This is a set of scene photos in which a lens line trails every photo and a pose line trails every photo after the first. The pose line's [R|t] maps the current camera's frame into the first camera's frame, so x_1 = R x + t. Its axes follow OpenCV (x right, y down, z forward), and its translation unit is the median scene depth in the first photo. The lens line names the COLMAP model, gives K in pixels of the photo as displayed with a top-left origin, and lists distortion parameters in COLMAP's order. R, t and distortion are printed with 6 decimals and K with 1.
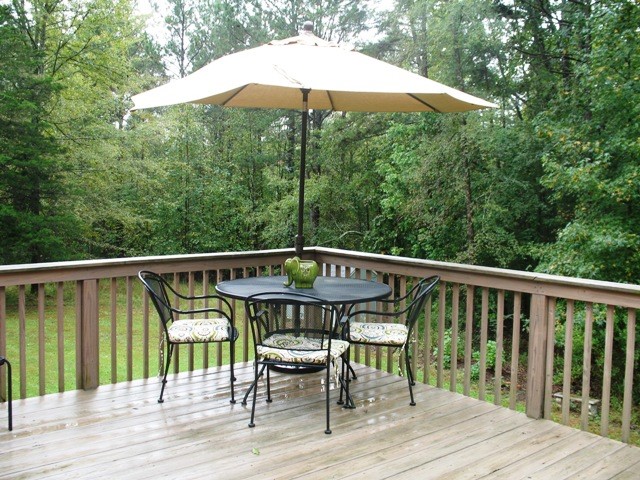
lens RADIAL K [[660.7, 0, 320.0], [0, 660.7, 240.0], [0, 0, 1]] dist [-0.186390, 0.209597]
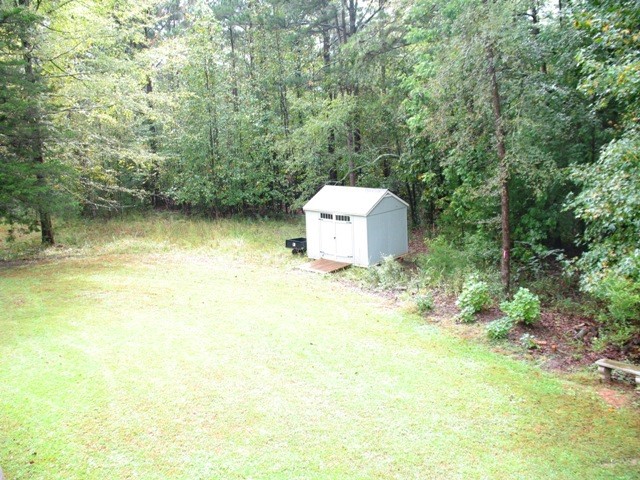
lens RADIAL K [[660.7, 0, 320.0], [0, 660.7, 240.0], [0, 0, 1]] dist [-0.186390, 0.209597]
pose [[0.992527, -0.047250, -0.112508, 0.096839], [0.060435, 0.991312, 0.116825, -0.014069], [0.106010, -0.122751, 0.986759, 0.161681]]
